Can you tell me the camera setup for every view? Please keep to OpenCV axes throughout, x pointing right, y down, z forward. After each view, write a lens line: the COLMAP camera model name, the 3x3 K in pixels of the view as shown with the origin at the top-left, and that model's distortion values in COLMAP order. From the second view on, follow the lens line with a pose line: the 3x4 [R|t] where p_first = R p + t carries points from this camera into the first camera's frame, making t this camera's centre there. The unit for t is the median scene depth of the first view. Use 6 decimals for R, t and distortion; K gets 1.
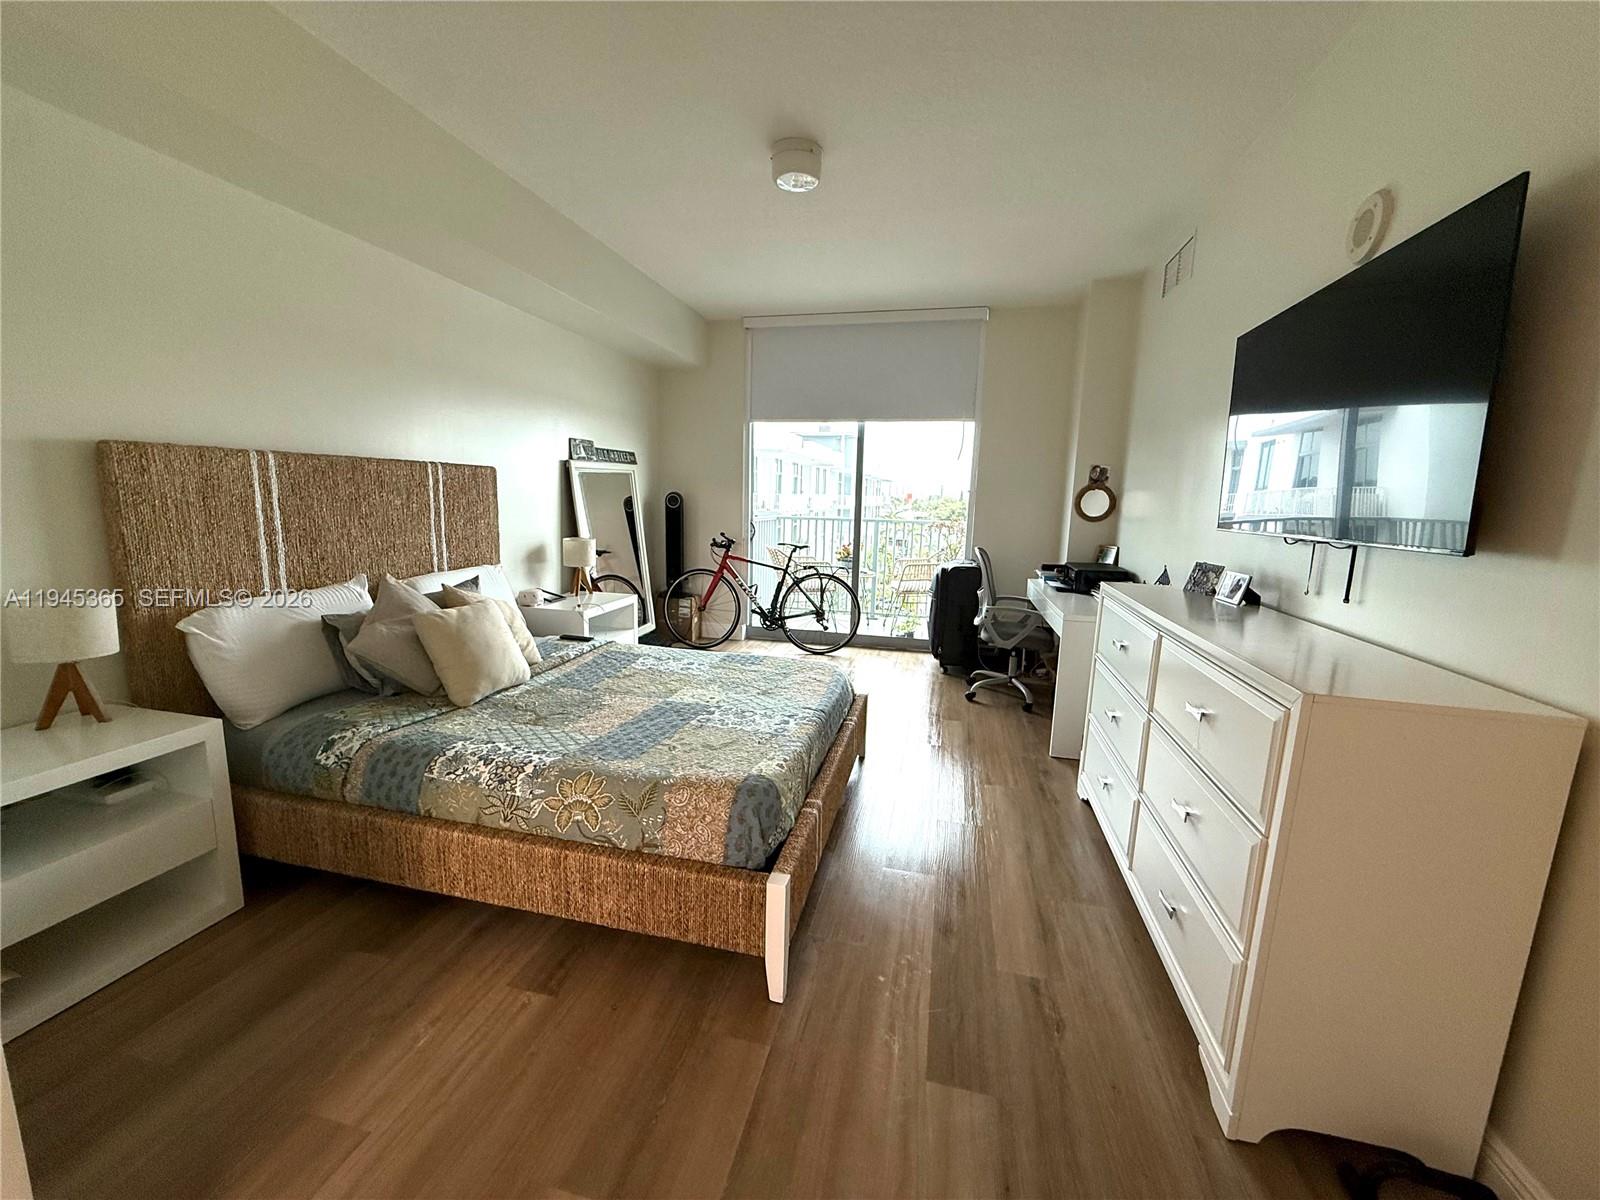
lens RADIAL K [[632.0, 0, 797.6], [0, 632.0, 598.3], [0, 0, 1]] dist [0.002910, -0.000408]
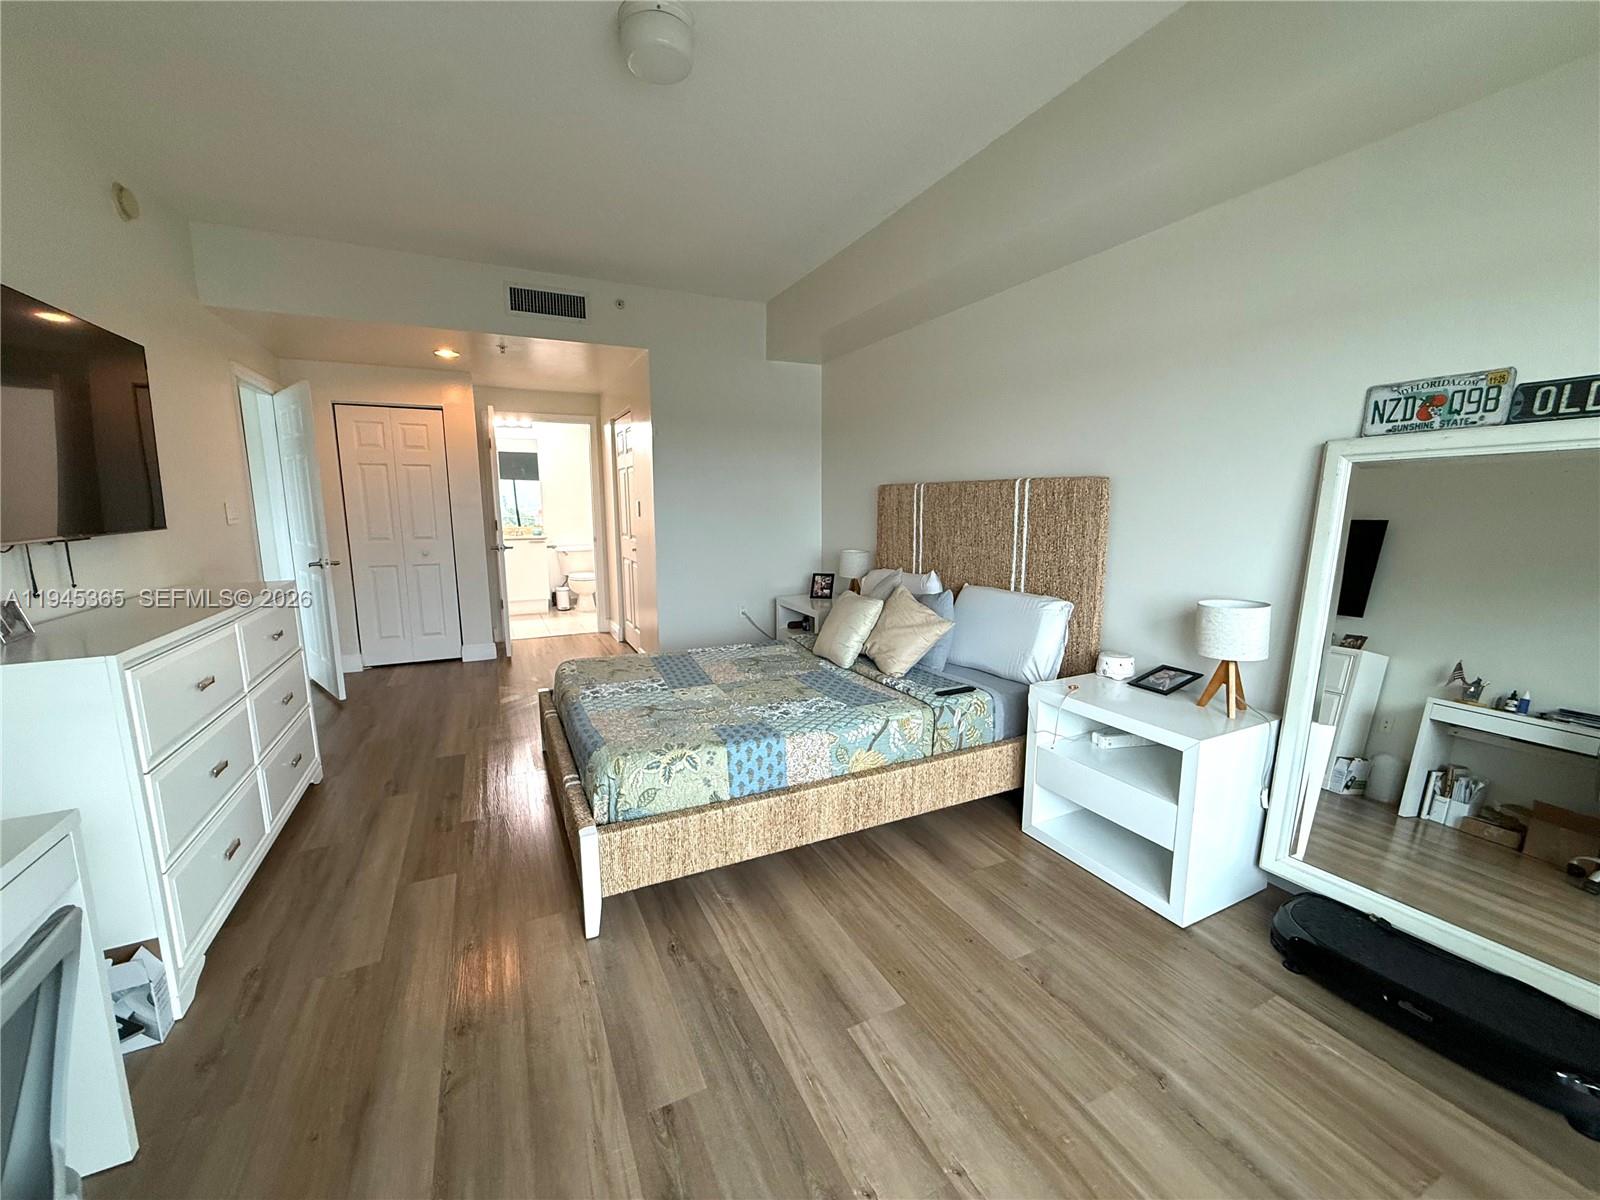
lens RADIAL K [[632.0, 0, 799.2], [0, 632.0, 603.7], [0, 0, 1]] dist [0.002910, -0.000408]
pose [[-0.771455, 0.082132, -0.630960, 0.391030], [-0.117980, 0.955974, 0.268690, -0.309264], [0.625250, 0.281724, -0.727801, 1.894835]]
